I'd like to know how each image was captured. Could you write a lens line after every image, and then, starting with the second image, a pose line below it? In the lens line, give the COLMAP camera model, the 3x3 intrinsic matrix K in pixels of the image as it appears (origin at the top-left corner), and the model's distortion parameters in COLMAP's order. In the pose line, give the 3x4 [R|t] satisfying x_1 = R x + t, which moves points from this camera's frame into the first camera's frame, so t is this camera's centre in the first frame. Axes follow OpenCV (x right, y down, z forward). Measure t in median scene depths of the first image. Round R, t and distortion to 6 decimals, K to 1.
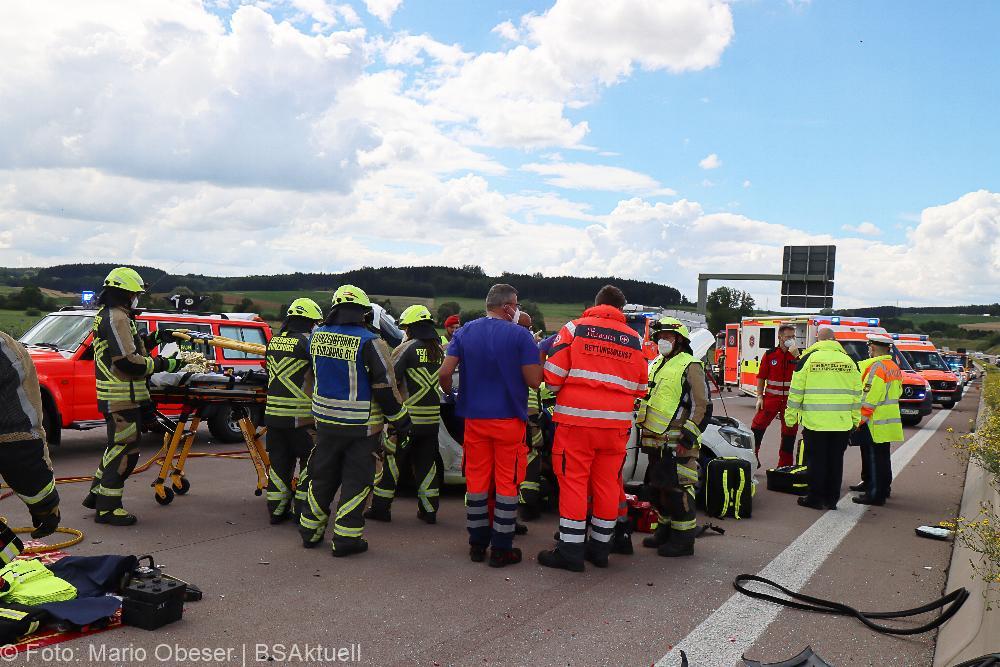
lens RADIAL K [[780.1, 0, 487.6], [0, 780.1, 336.1], [0, 0, 1]] dist [0.001084, 0.009385]
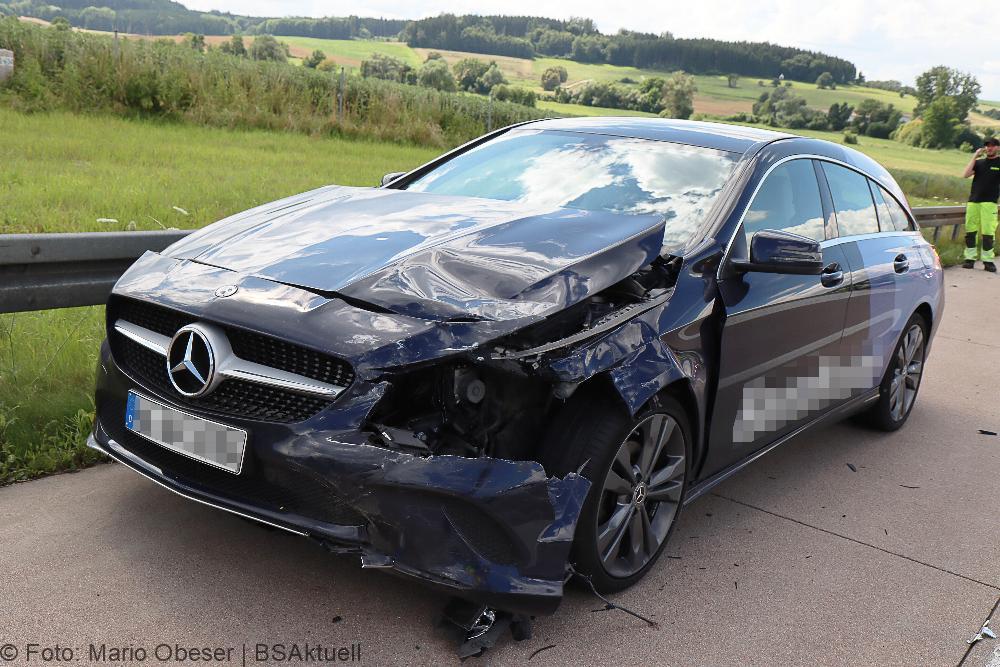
lens RADIAL K [[976.3, 0, 475.9], [0, 976.3, 331.0], [0, 0, 1]] dist [0.002030, 0.017558]
pose [[0.993828, 0.072275, -0.084159, -0.412783], [-0.051736, 0.973052, 0.224708, -0.021315], [0.098132, -0.218967, 0.970785, -0.230708]]
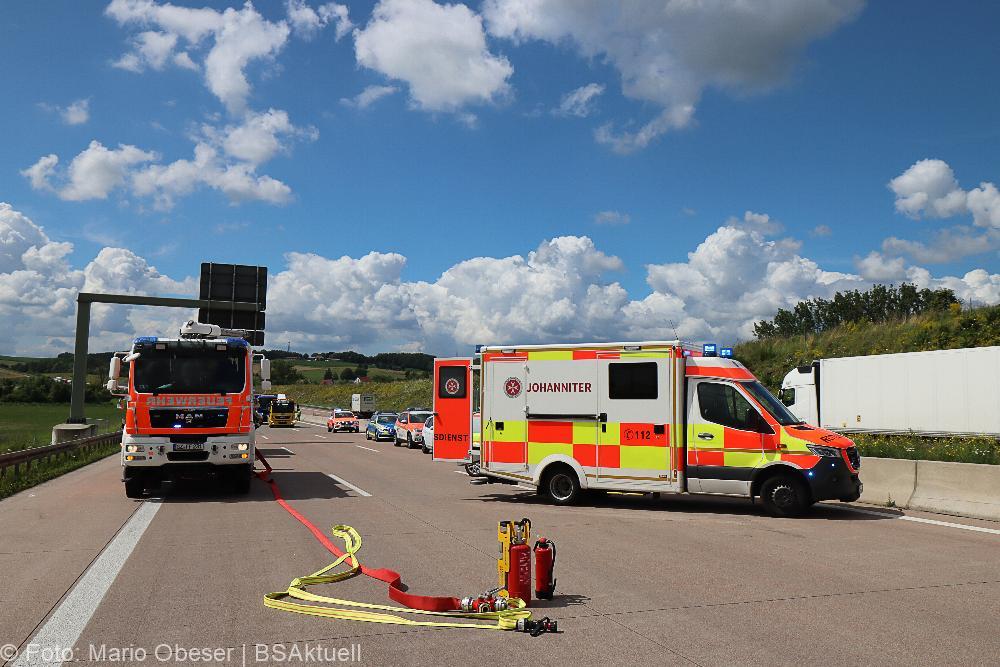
lens RADIAL K [[841.3, 0, 500.0], [0, 841.3, 333.5], [0, 0, 1]] dist [-0.004540, -0.004846]
pose [[0.628581, 0.025427, 0.777328, -0.069727], [0.020288, 0.998589, -0.049071, -0.001302], [-0.777479, 0.046616, 0.627179, 0.276475]]
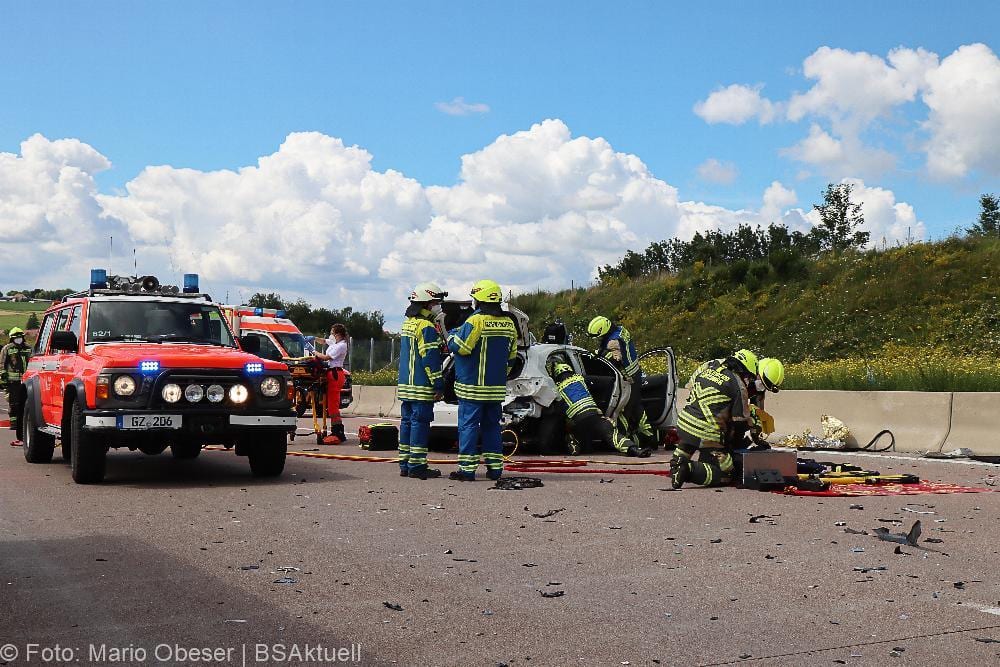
lens RADIAL K [[1246.8, 0, 498.9], [0, 1246.8, 362.5], [0, 0, 1]] dist [0.020421, -0.018244]
pose [[0.492026, -0.028161, 0.870125, -0.265862], [0.007626, 0.999578, 0.028039, 0.000016], [-0.870547, -0.007160, 0.492033, 0.014043]]
